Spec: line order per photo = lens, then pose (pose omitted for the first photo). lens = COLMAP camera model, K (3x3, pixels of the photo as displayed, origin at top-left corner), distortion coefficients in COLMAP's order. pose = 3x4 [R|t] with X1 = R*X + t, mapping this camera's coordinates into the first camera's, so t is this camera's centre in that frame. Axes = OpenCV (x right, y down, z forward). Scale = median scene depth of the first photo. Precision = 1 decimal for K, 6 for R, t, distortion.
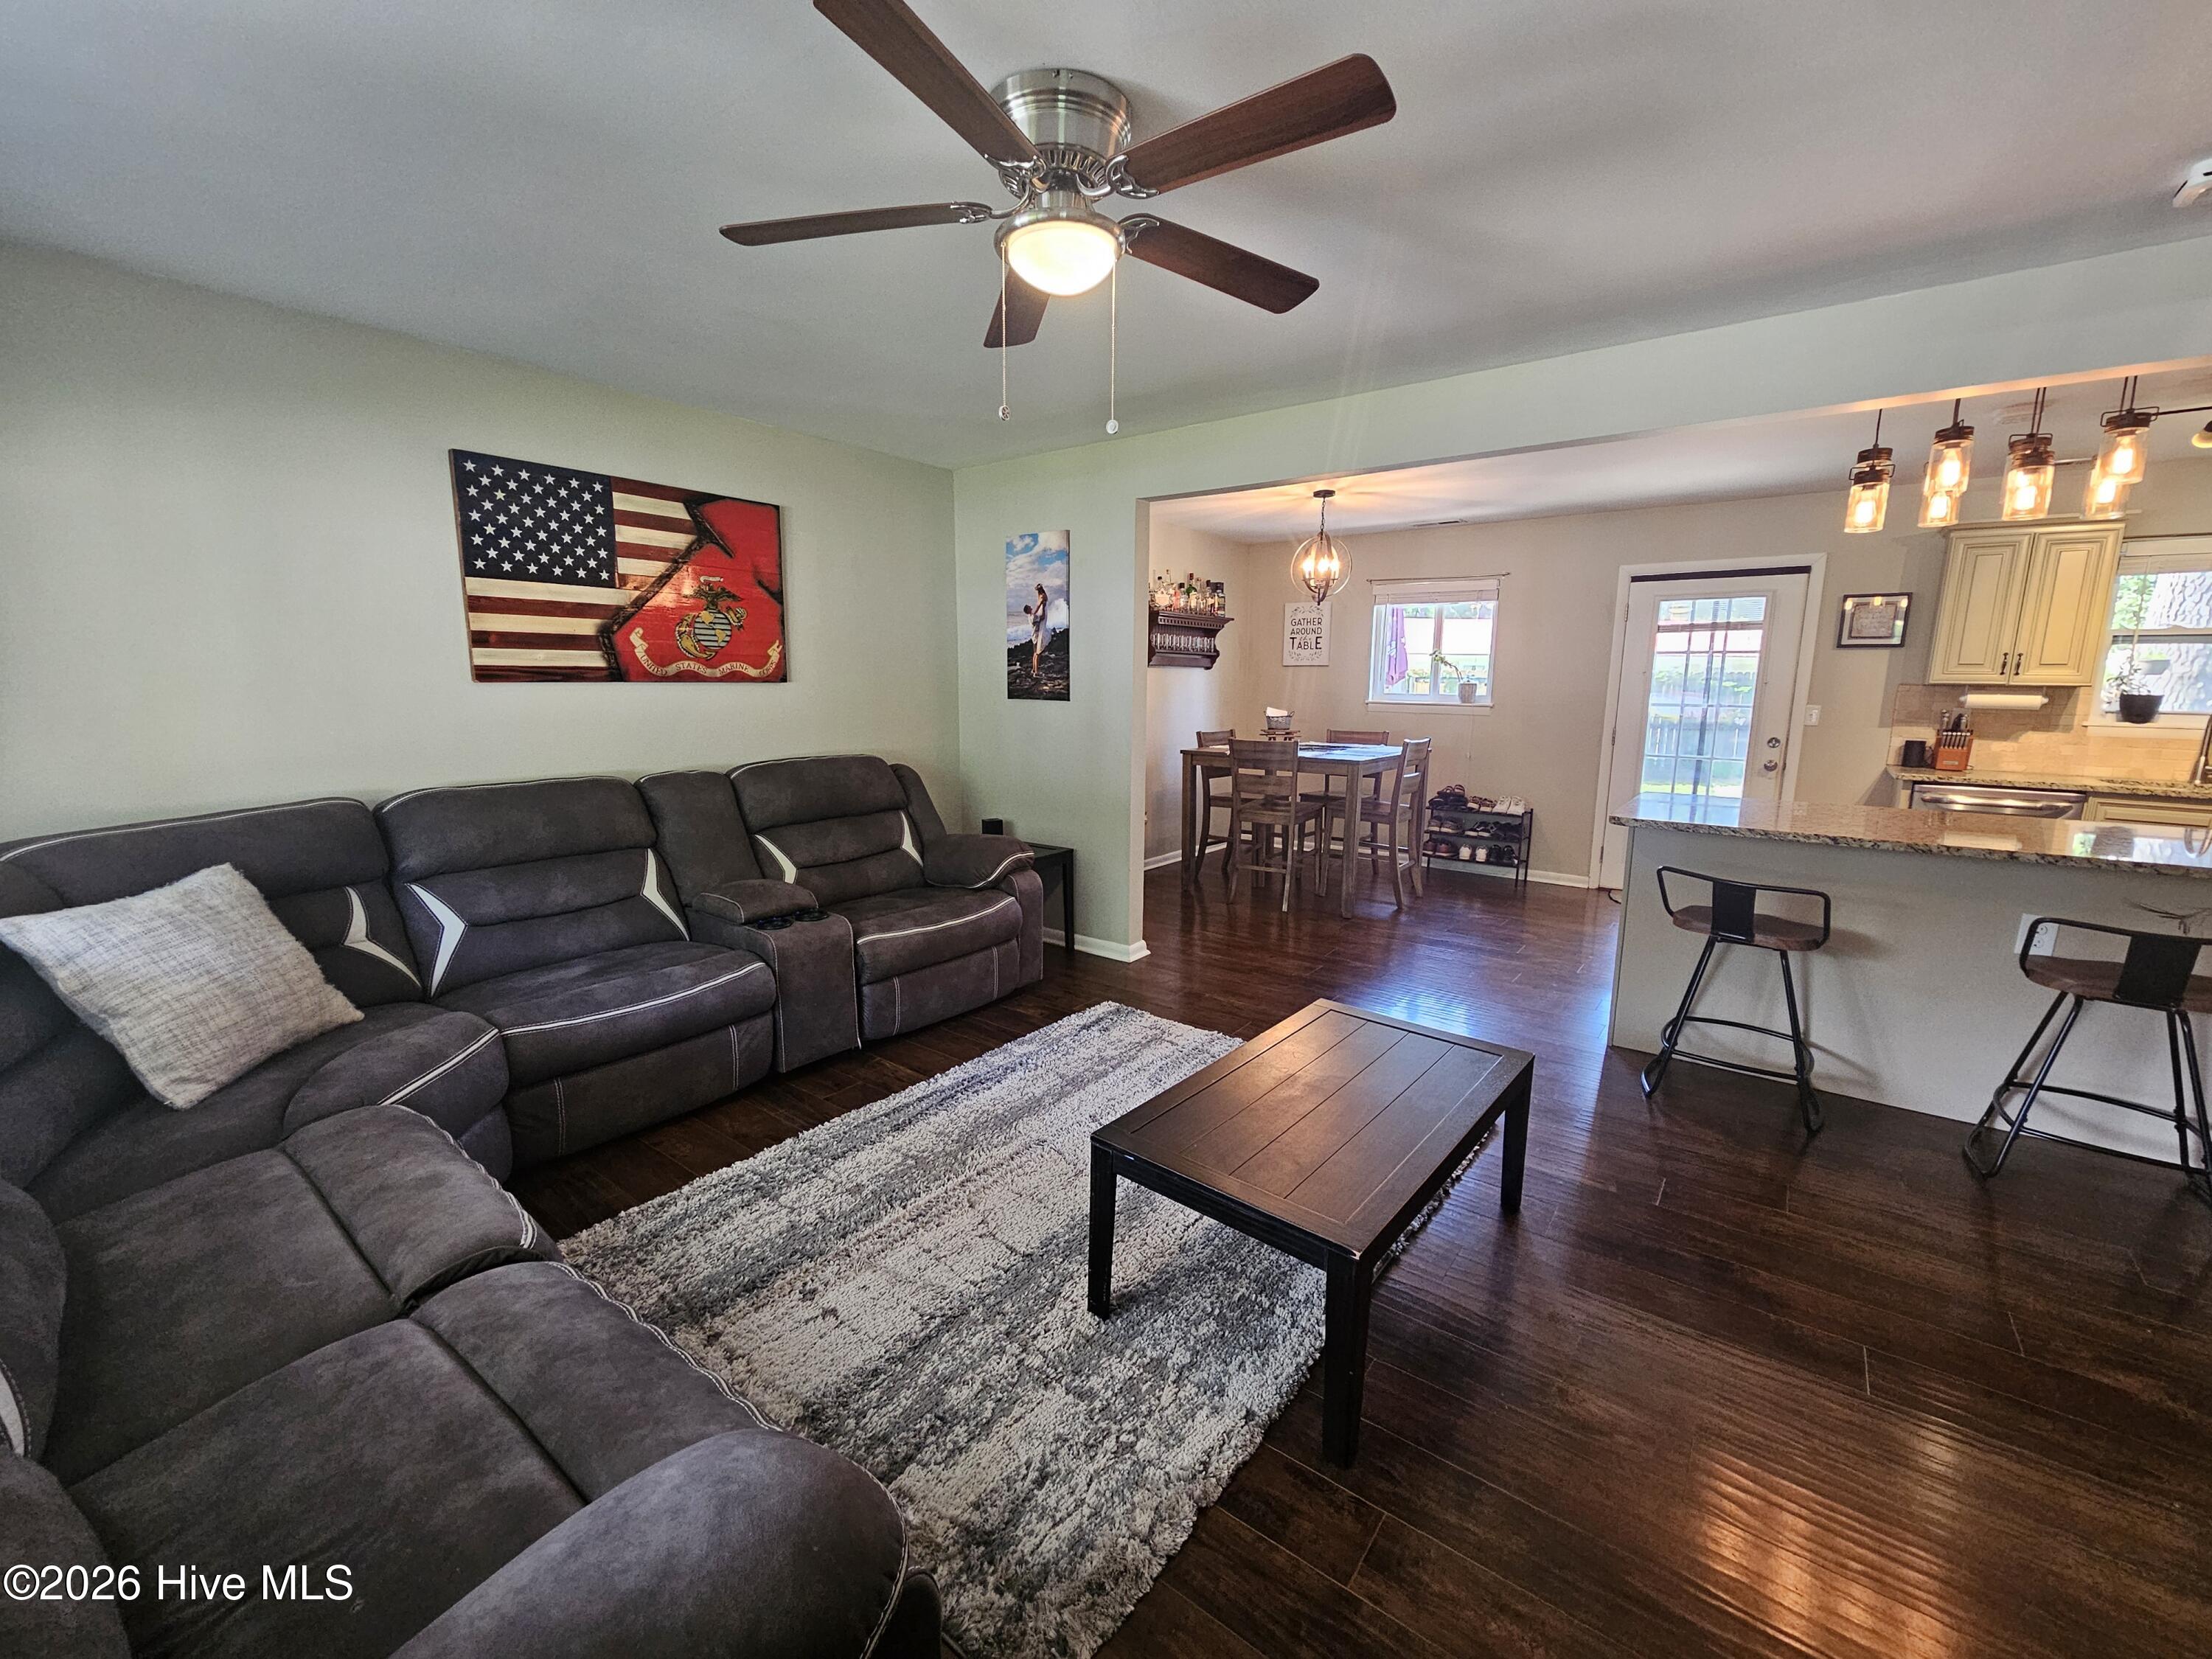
lens RADIAL K [[911.4, 0, 1108.0], [0, 911.4, 827.3], [0, 0, 1]] dist [-0.000174, -0.000481]
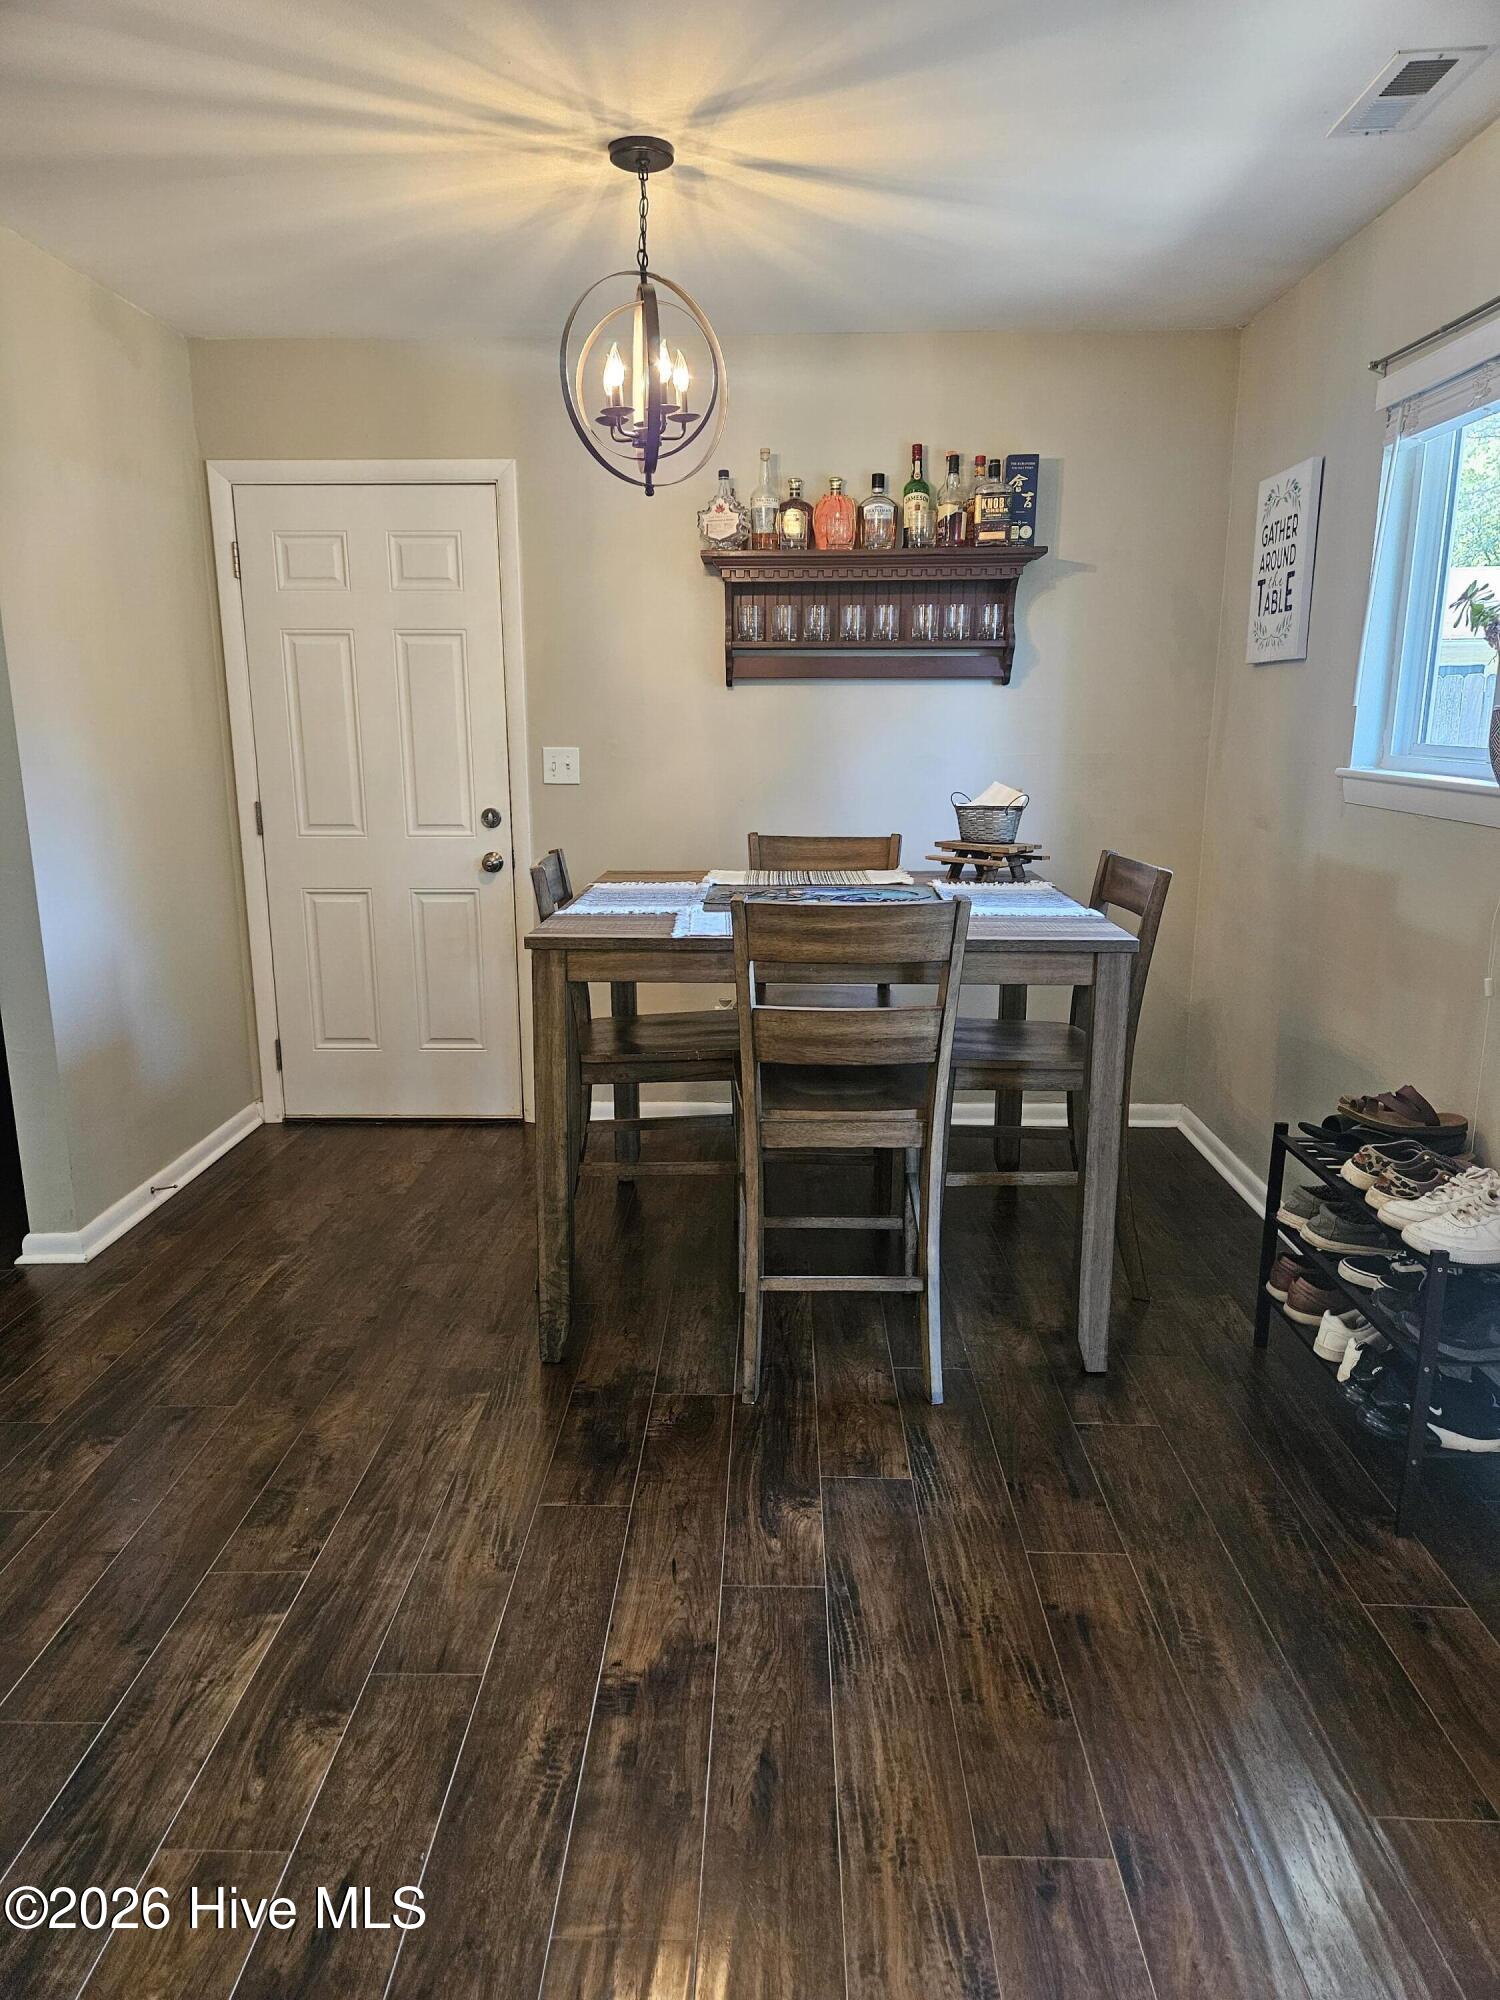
lens RADIAL K [[1350.3, 0, 749.4], [0, 1350.3, 1003.1], [0, 0, 1]] dist [0.050457, -0.004248]
pose [[0.612431, 0.159553, -0.774255, 0.778572], [-0.124241, 0.986675, 0.105053, -0.126997], [0.780700, 0.031857, 0.624094, 0.818823]]
